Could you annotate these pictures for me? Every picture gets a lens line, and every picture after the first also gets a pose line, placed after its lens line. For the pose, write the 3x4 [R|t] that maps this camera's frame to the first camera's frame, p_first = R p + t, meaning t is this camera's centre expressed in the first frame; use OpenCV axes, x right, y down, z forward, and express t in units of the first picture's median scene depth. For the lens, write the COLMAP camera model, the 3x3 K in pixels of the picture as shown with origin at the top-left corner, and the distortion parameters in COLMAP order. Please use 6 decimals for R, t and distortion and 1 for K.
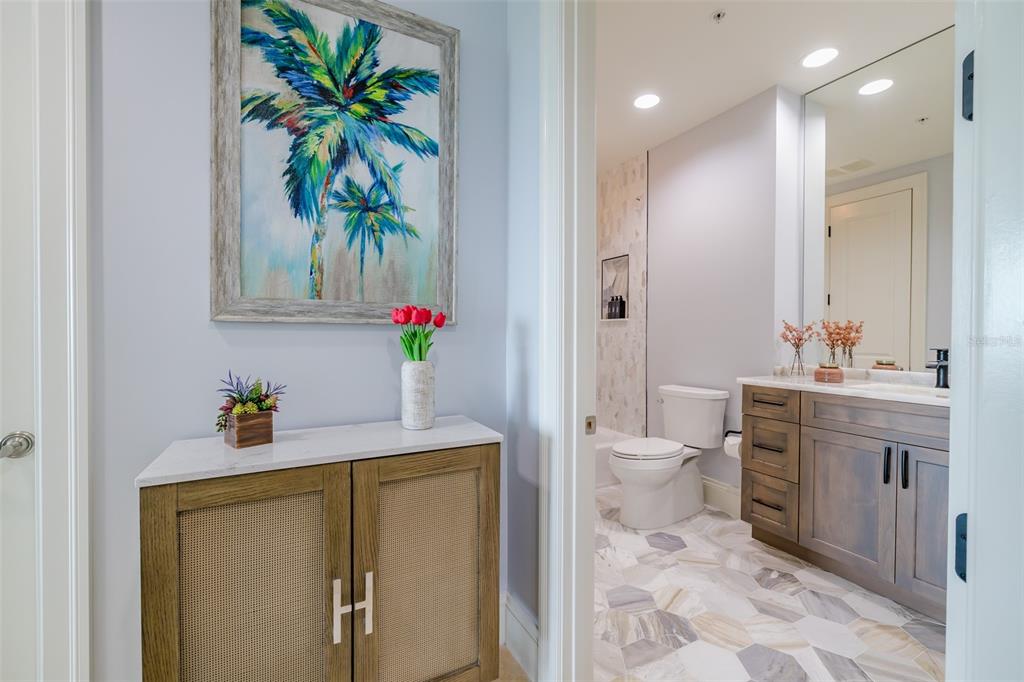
lens RADIAL K [[434.8, 0, 510.8], [0, 434.8, 339.2], [0, 0, 1]] dist [0.000903, 0.000339]
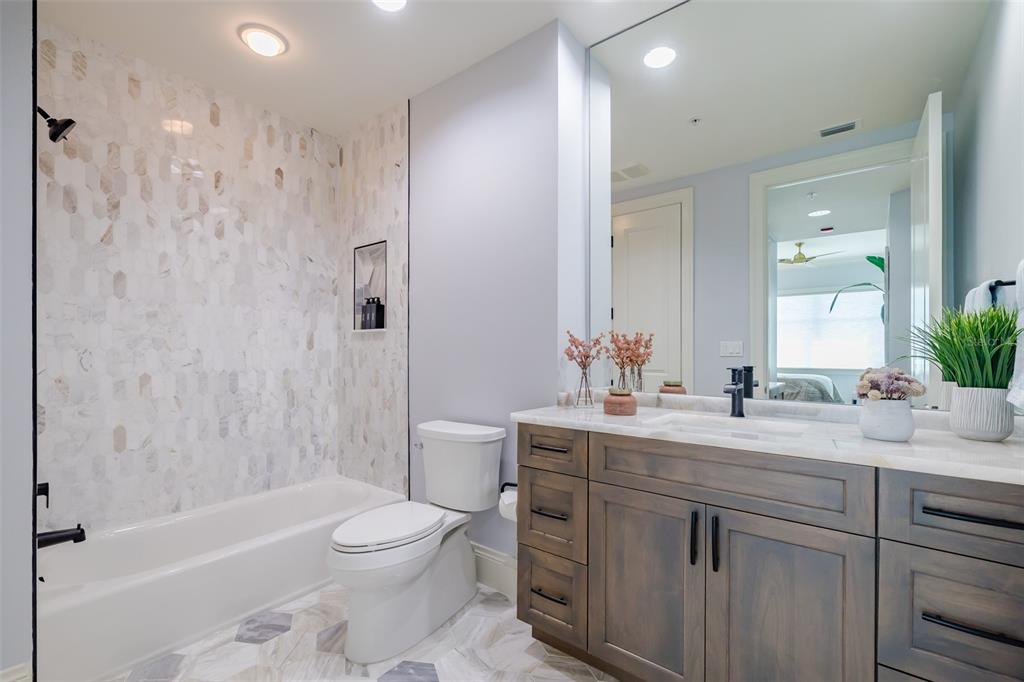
lens RADIAL K [[434.8, 0, 513.6], [0, 434.8, 347.3], [0, 0, 1]] dist [0.000903, 0.000339]
pose [[0.913201, 0.001921, 0.407505, 0.229076], [0.006219, 0.999807, -0.018650, -0.002722], [-0.407462, 0.019565, 0.913012, 0.344463]]
